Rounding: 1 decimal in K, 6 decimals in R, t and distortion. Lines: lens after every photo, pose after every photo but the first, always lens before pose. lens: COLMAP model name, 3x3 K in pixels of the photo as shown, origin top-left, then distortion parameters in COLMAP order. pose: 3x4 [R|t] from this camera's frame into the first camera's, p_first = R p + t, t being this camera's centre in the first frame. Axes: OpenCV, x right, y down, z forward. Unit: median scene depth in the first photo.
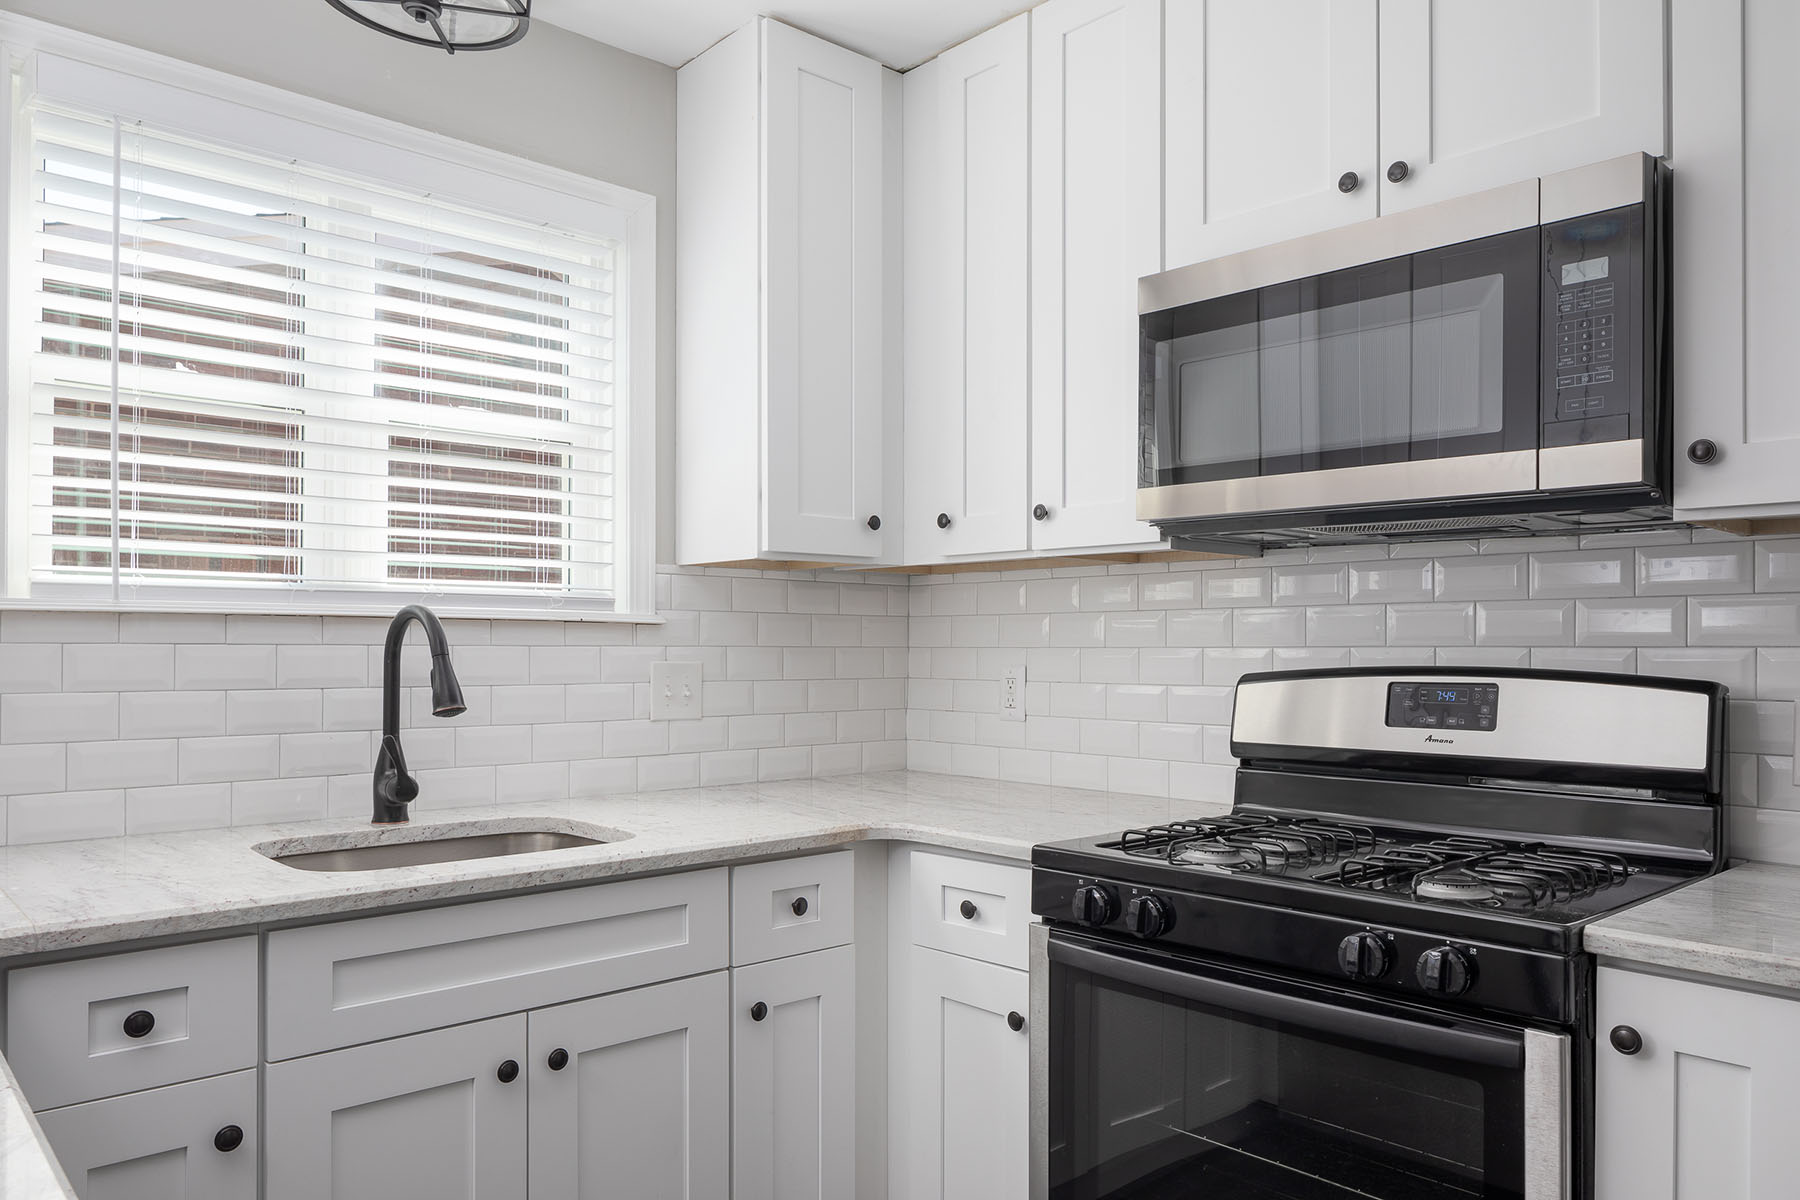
lens RADIAL K [[1264.7, 0, 891.7], [0, 1264.7, 638.4], [0, 0, 1]] dist [0.006000, 0.003504]
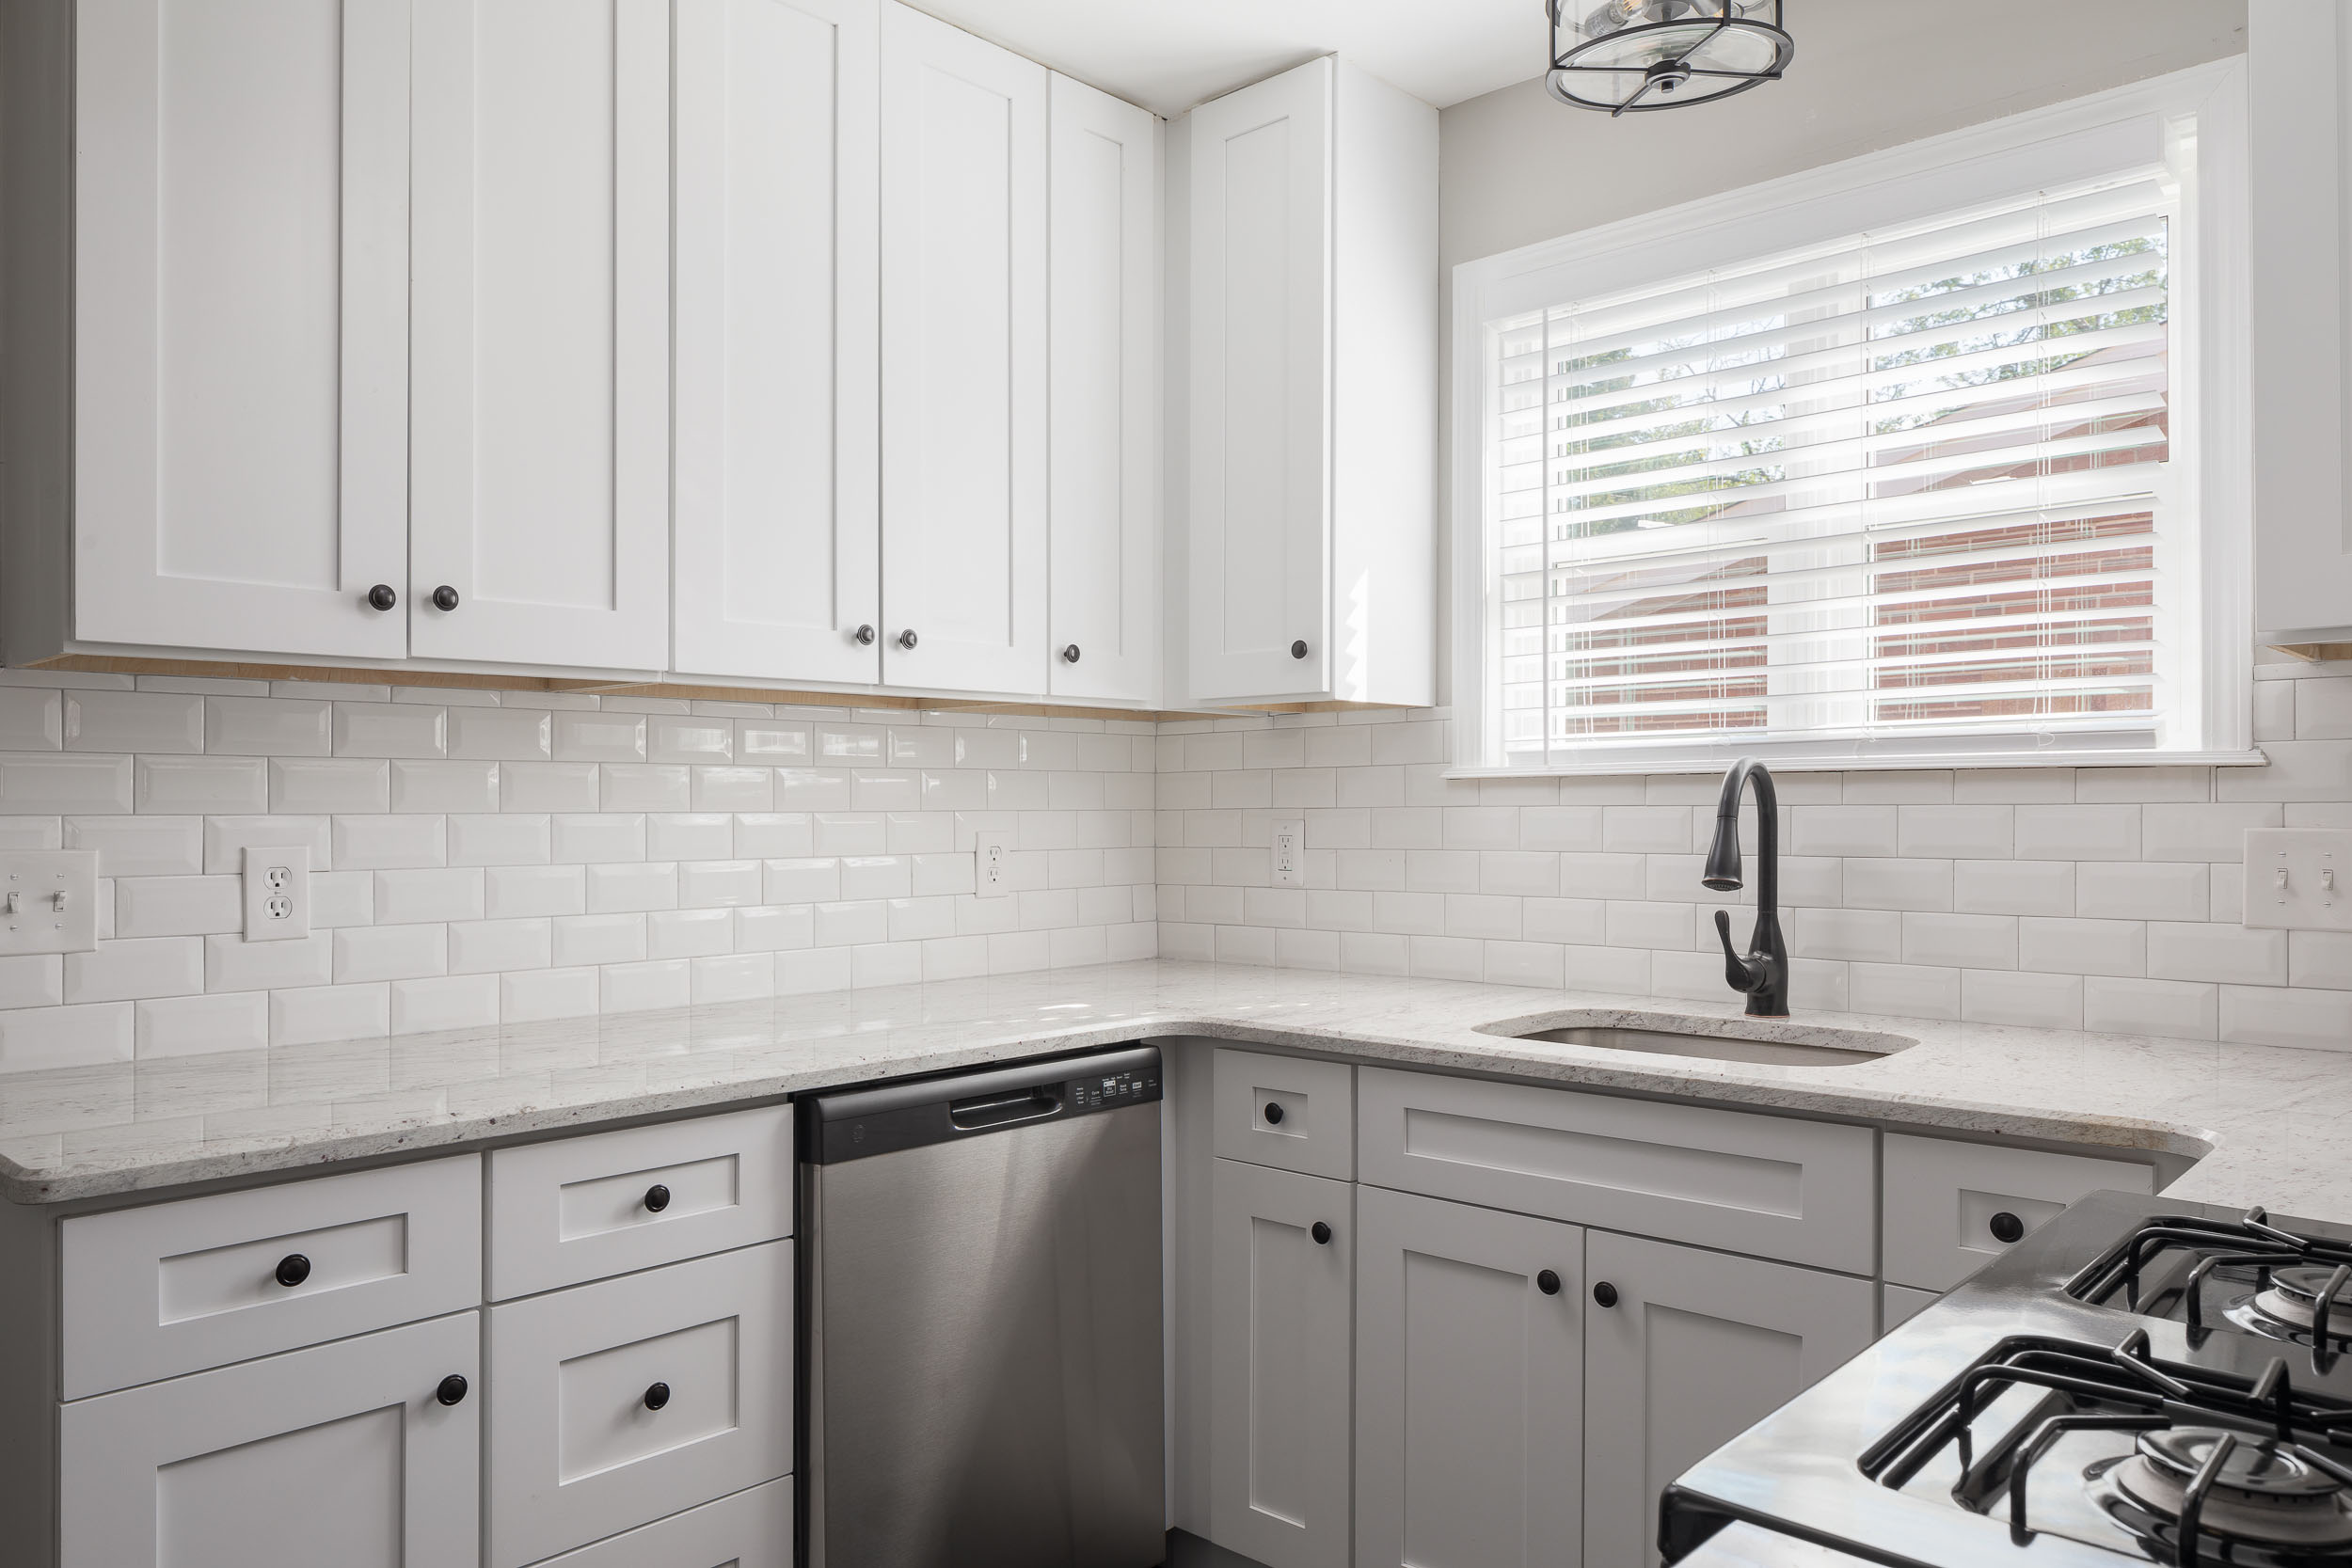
lens RADIAL K [[1652.4, 0, 1165.1], [0, 1652.4, 834.2], [0, 0, 1]] dist [0.006000, 0.003504]
pose [[0.074184, 0.008914, -0.997205, 0.734171], [0.009584, 0.999907, 0.009652, 0.010873], [0.997199, -0.010273, 0.074092, 0.568014]]
